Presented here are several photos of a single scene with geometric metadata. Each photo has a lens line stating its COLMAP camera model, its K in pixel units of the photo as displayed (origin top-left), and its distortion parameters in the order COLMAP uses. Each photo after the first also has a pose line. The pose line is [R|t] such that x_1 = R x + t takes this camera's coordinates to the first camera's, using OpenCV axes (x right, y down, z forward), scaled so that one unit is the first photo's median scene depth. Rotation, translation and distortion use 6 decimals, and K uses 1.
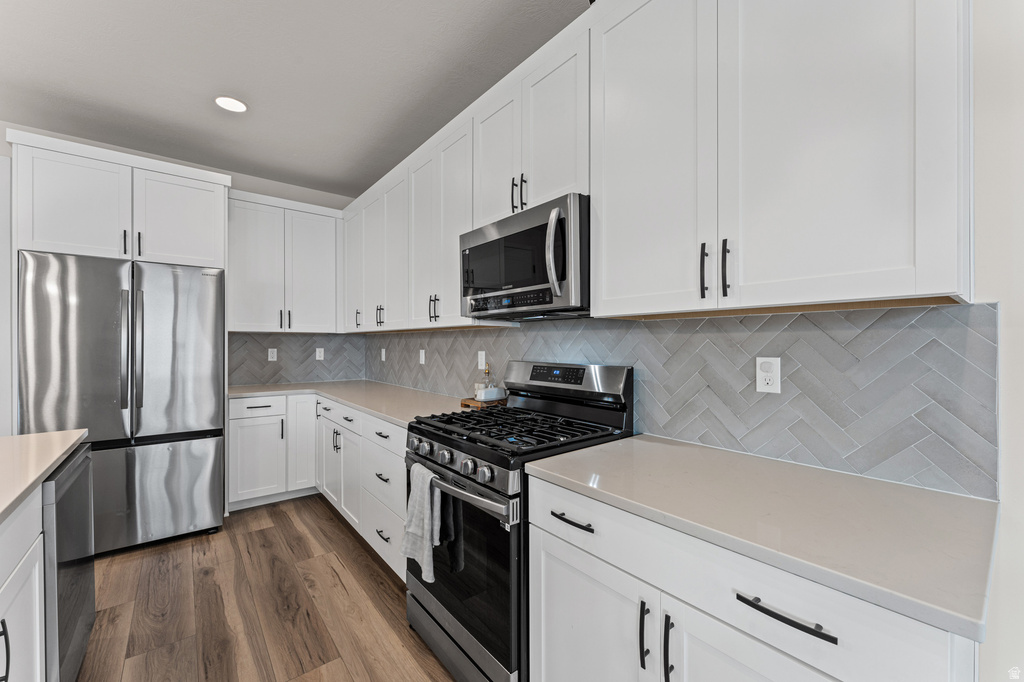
lens RADIAL K [[410.5, 0, 508.5], [0, 410.5, 343.9], [0, 0, 1]] dist [0.003556, 0.000089]
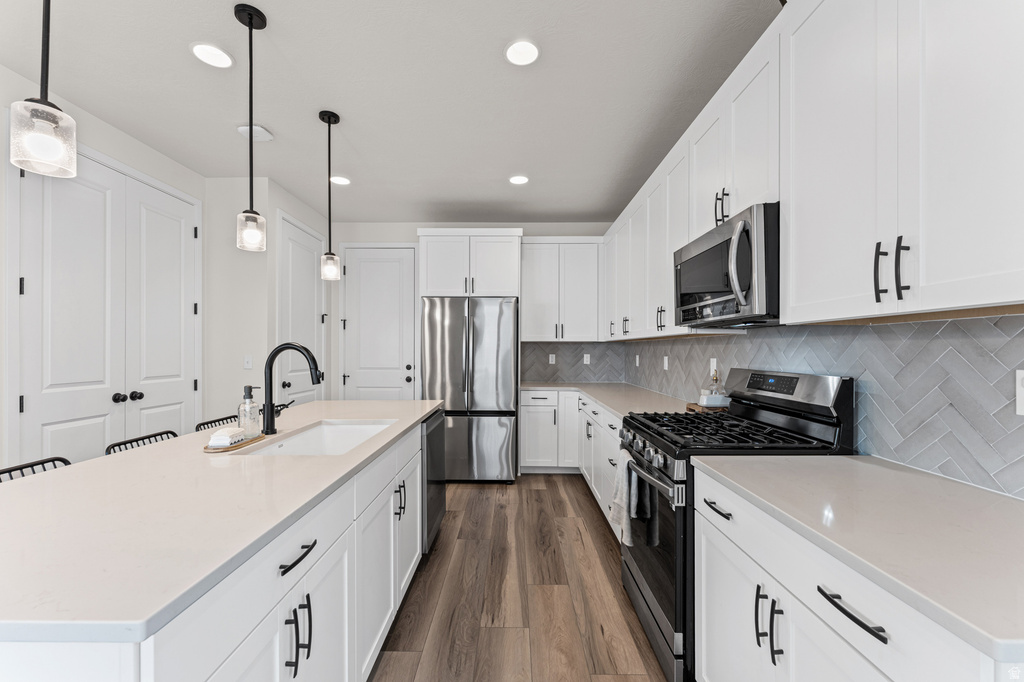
lens RADIAL K [[410.5, 0, 508.5], [0, 410.5, 348.0], [0, 0, 1]] dist [0.003556, 0.000089]
pose [[0.773198, -0.001262, -0.634164, 0.257747], [-0.002875, 0.999981, -0.005496, -0.001158], [0.634159, 0.006073, 0.773179, -0.142565]]
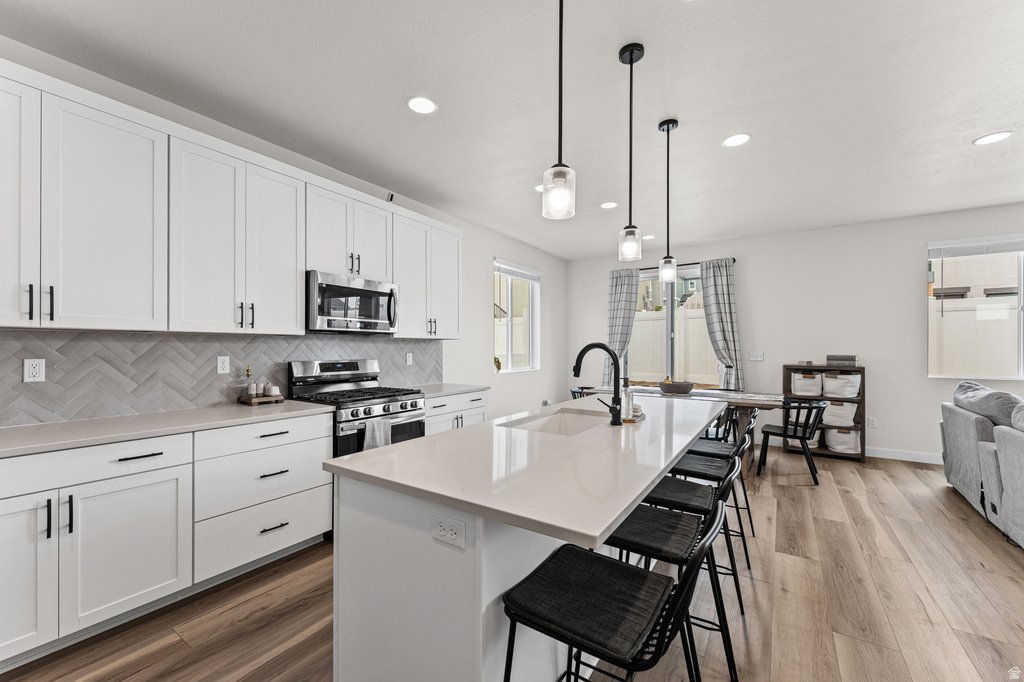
lens RADIAL K [[410.5, 0, 511.2], [0, 410.5, 348.0], [0, 0, 1]] dist [0.003556, 0.000089]
pose [[-0.309966, 0.000792, 0.950747, -1.776477], [0.002223, 0.999998, -0.000108, -0.001823], [-0.950745, 0.002080, -0.309967, 0.869586]]
